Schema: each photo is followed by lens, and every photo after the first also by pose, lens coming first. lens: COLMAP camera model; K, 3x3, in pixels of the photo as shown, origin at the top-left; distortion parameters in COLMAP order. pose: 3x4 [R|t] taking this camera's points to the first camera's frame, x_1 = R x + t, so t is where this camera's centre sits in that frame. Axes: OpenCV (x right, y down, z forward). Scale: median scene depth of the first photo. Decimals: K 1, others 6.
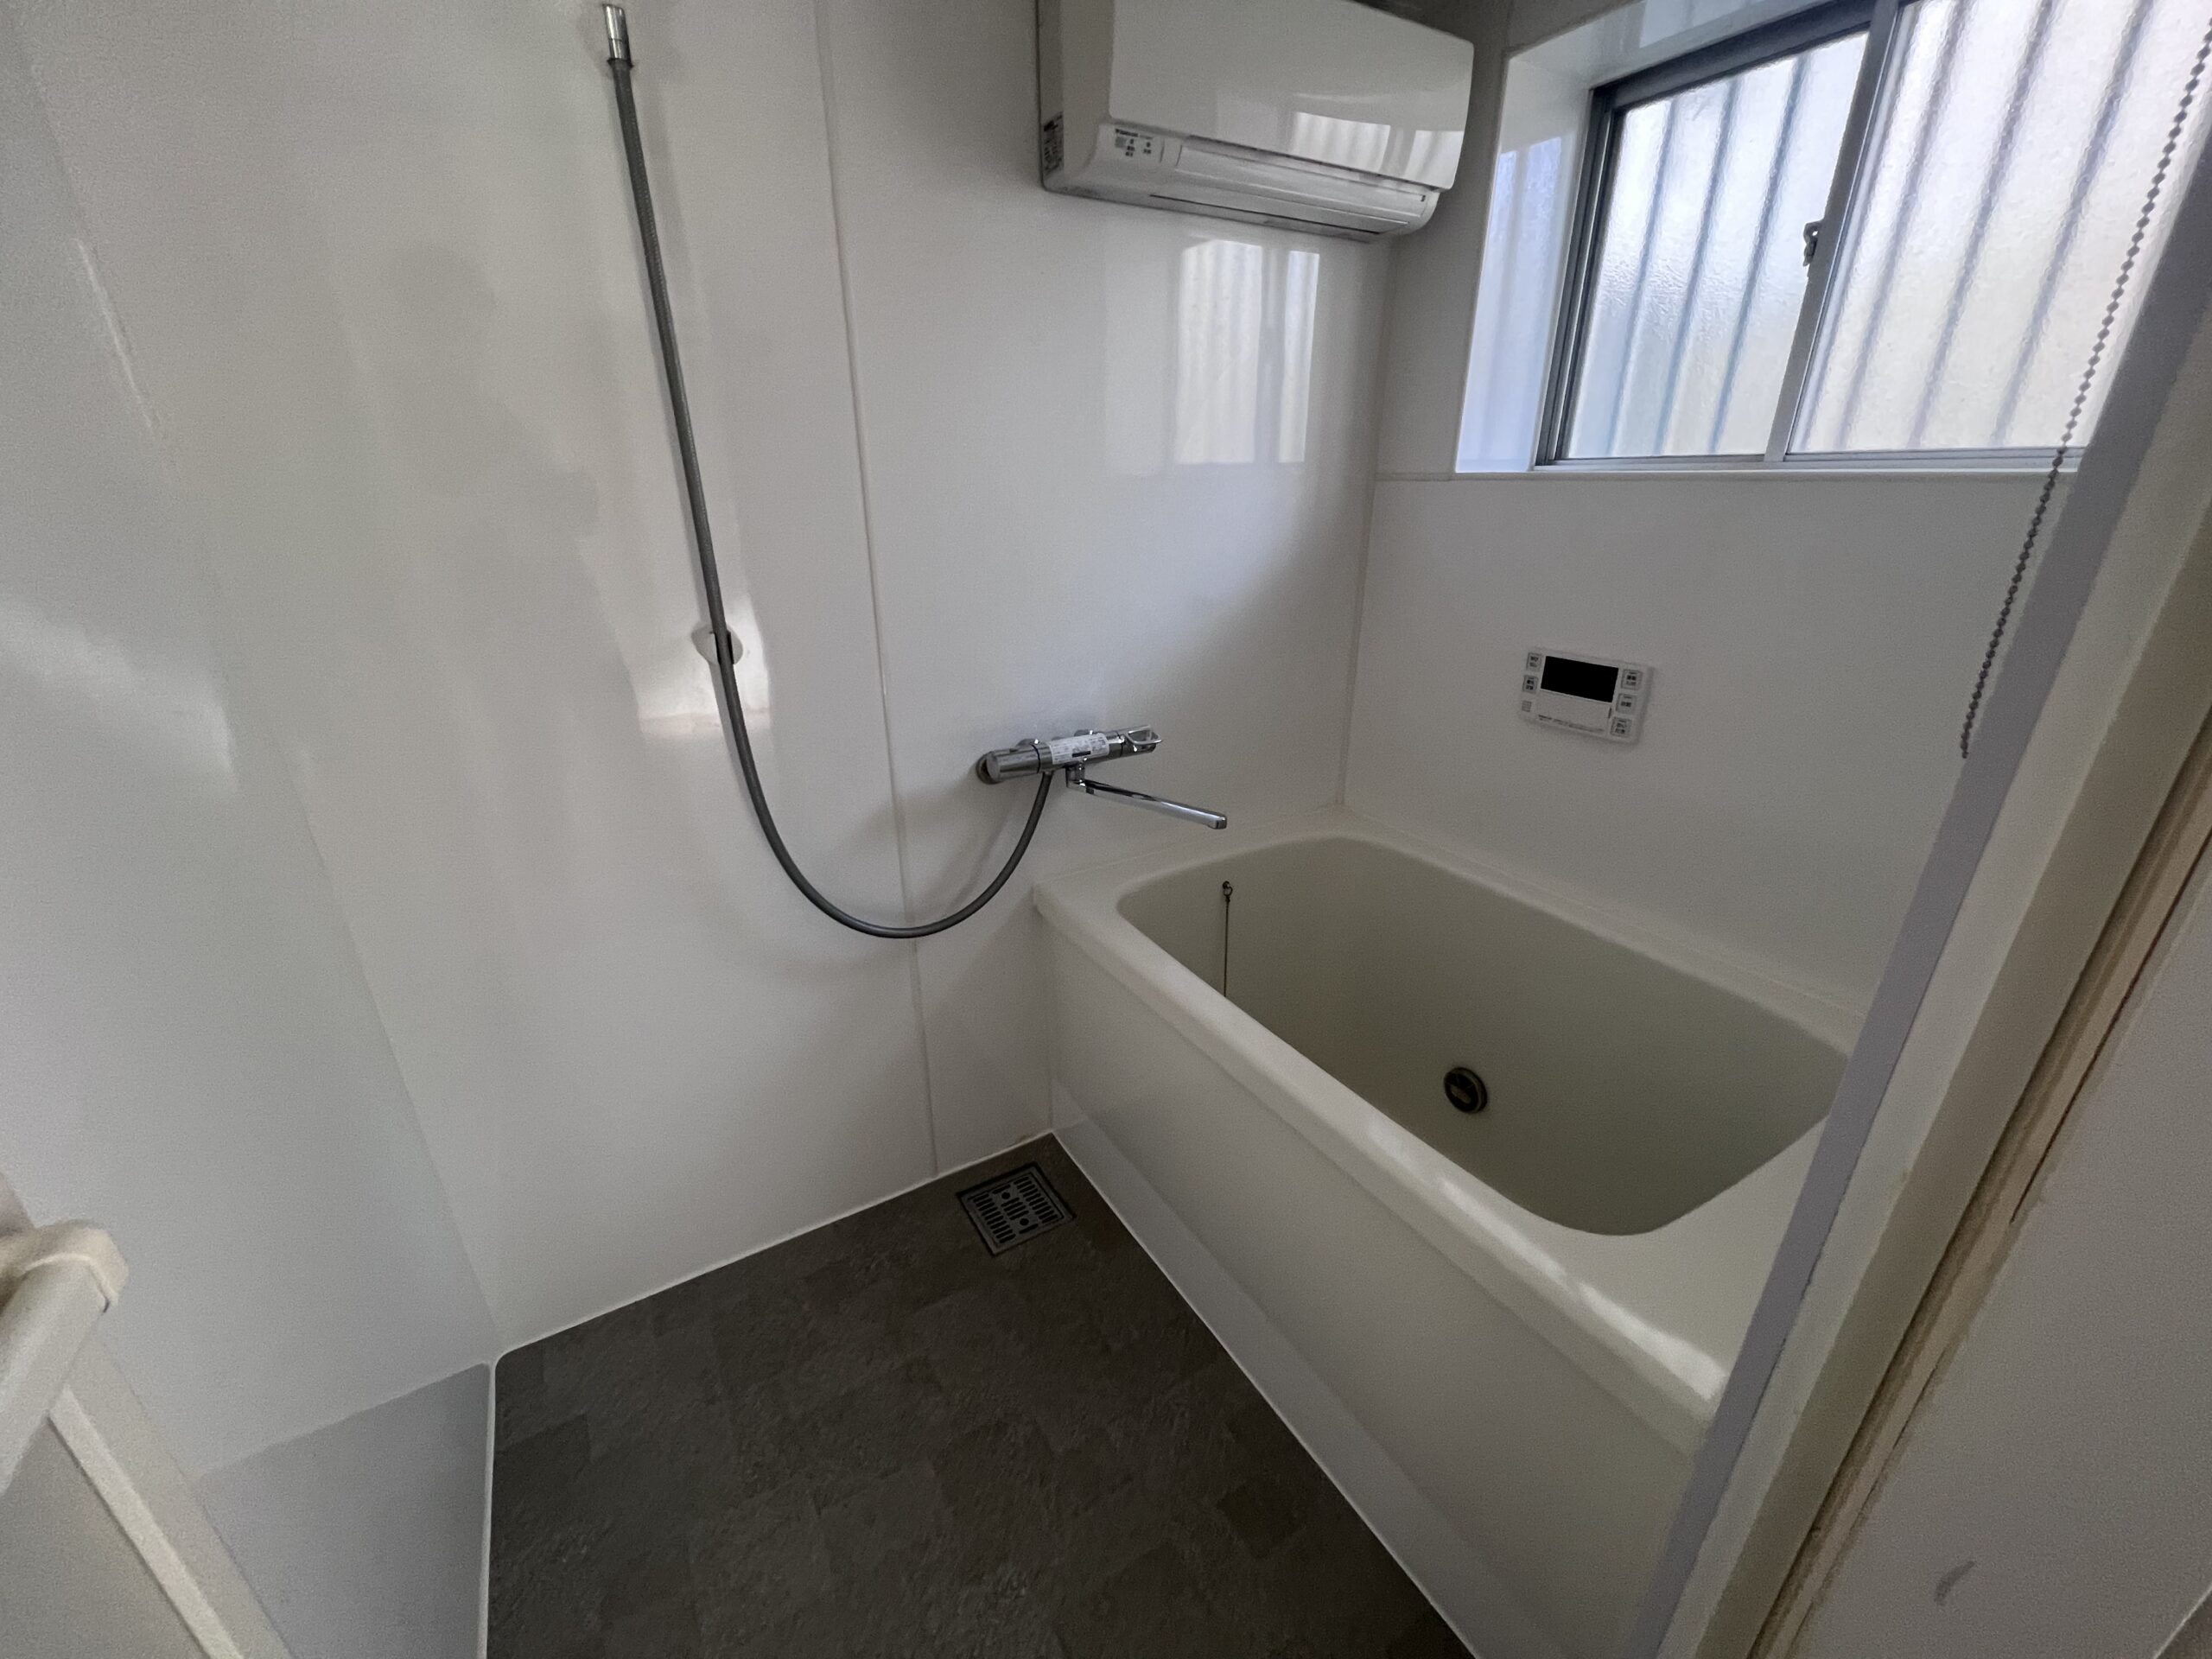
lens RADIAL K [[886.0, 0, 1097.0], [0, 886.0, 834.9], [0, 0, 1]] dist [-0.002483, 0.000007]
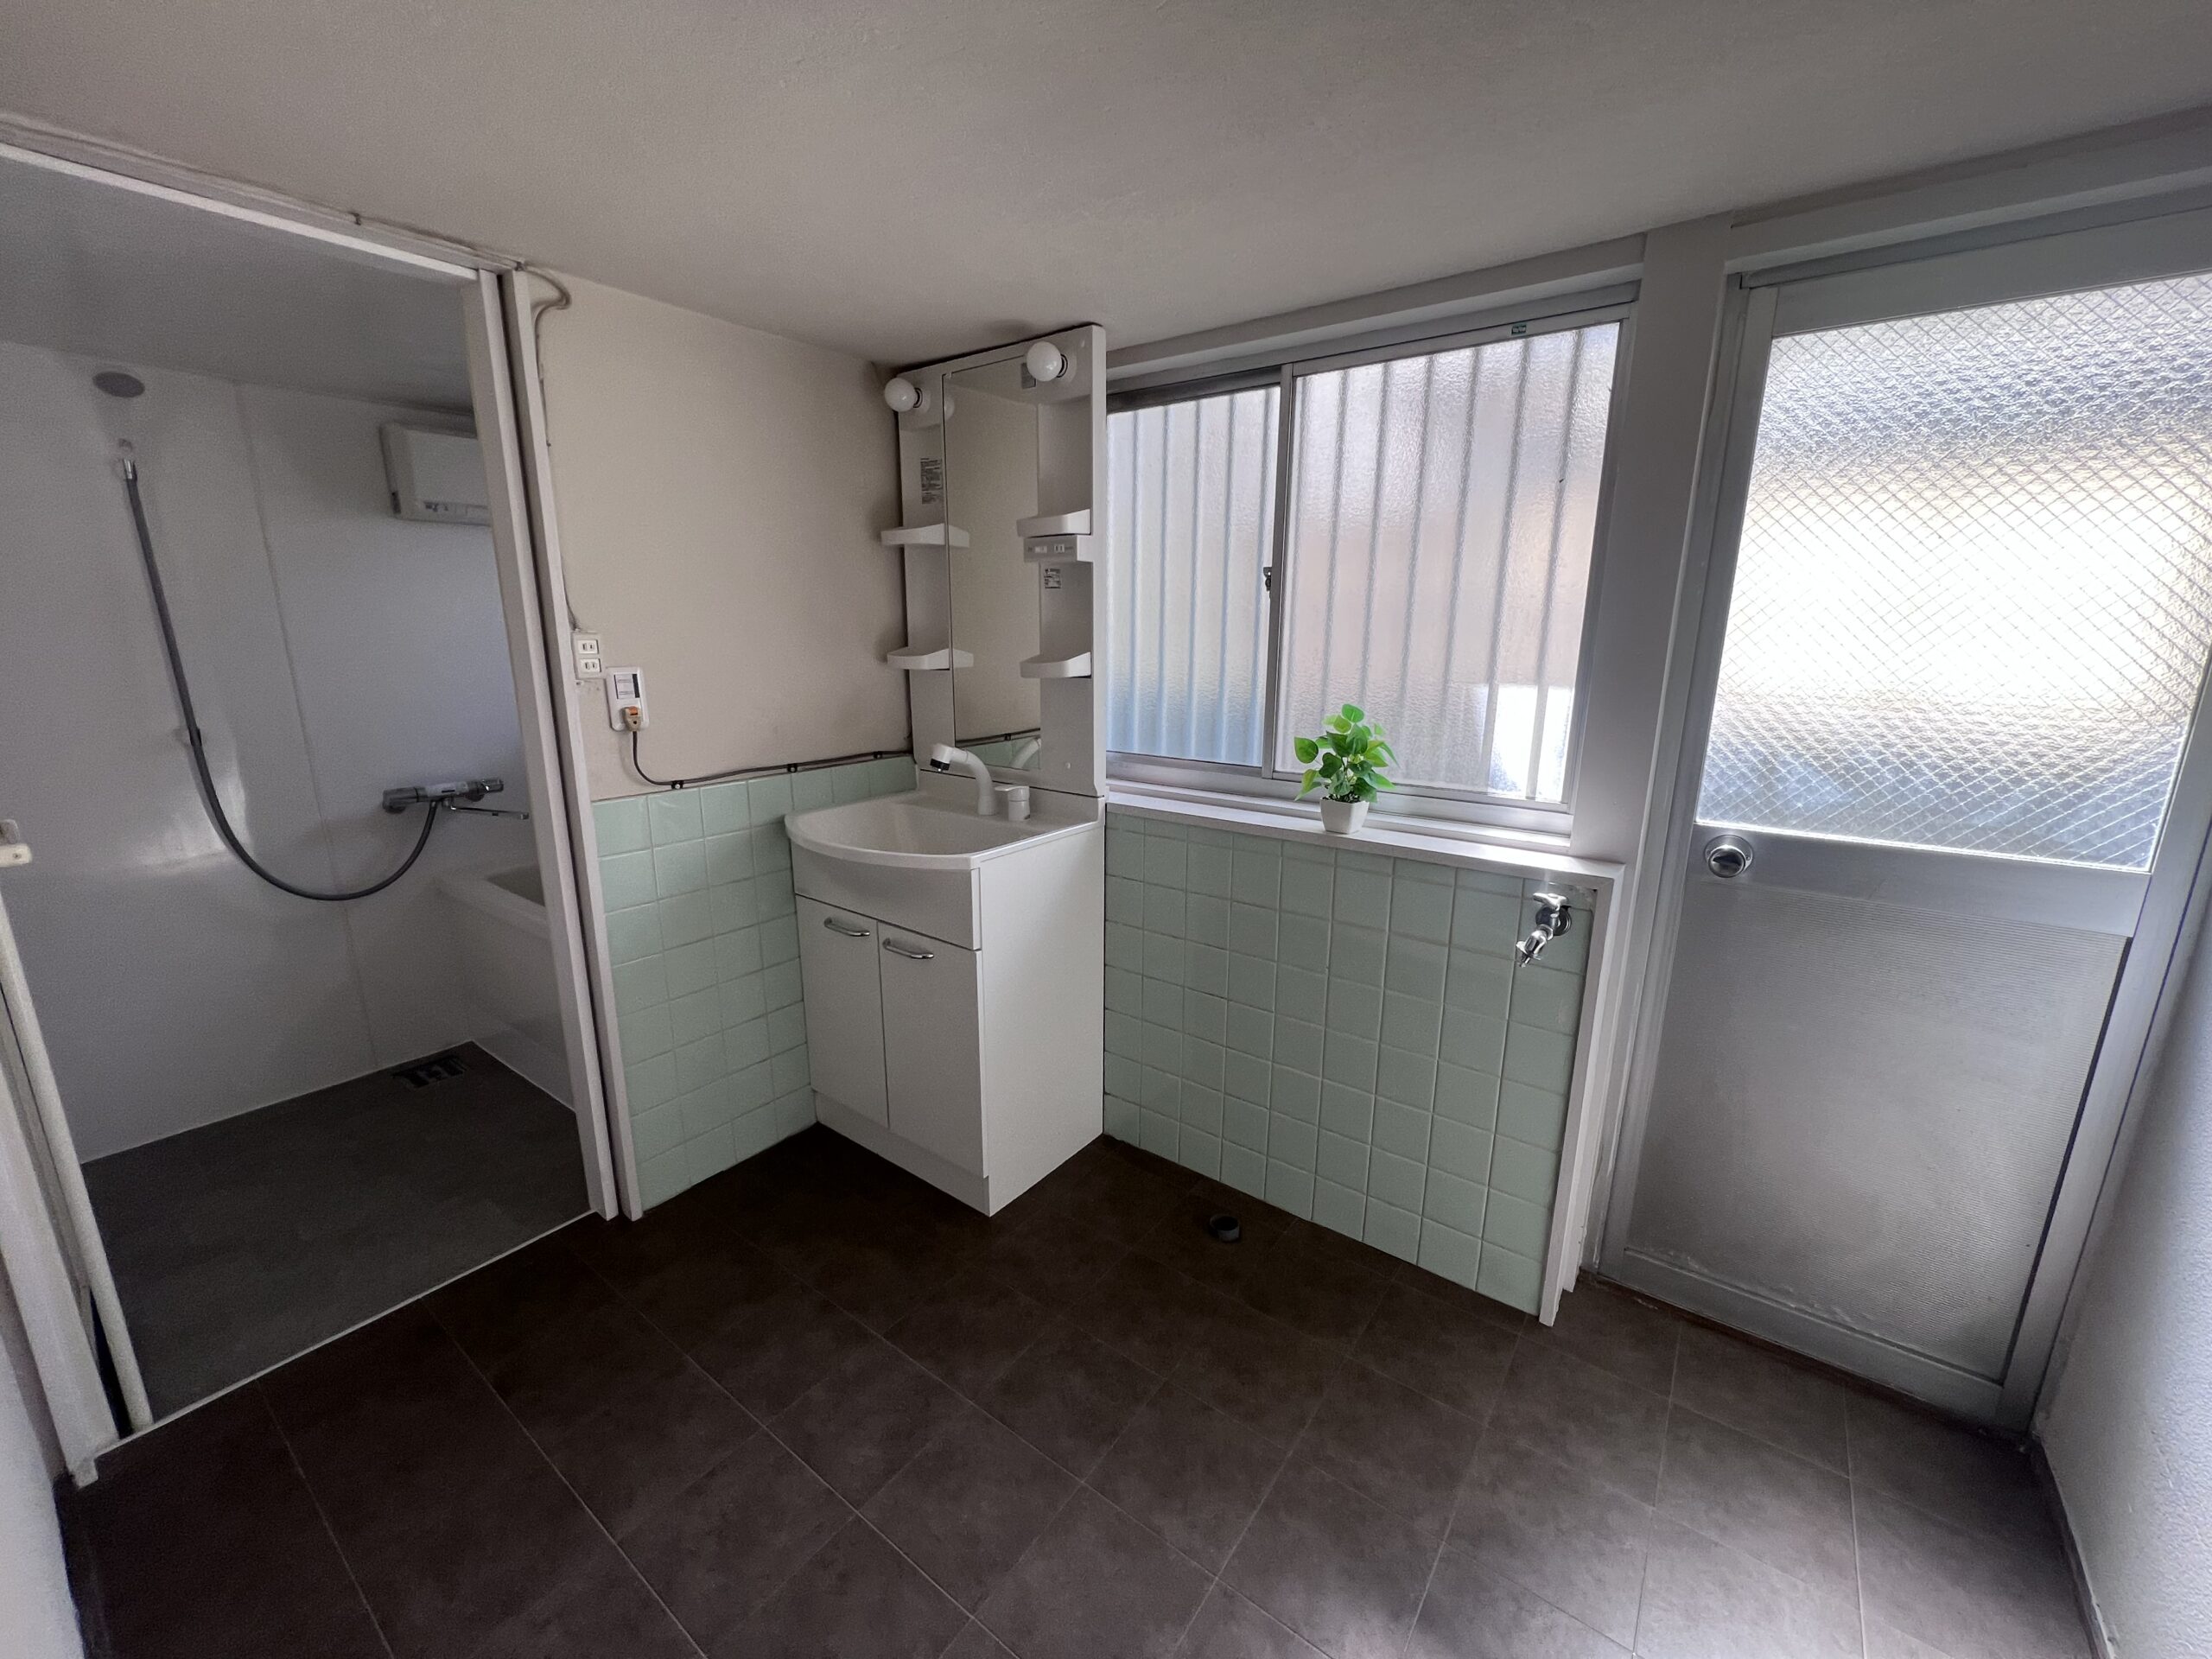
lens RADIAL K [[886.0, 0, 1110.7], [0, 886.0, 834.5], [0, 0, 1]] dist [-0.002483, 0.000007]
pose [[0.916963, -0.076926, 0.391485, 0.523664], [0.134212, 0.983525, -0.121099, 0.410302], [-0.375720, 0.163586, 0.912181, -1.208025]]
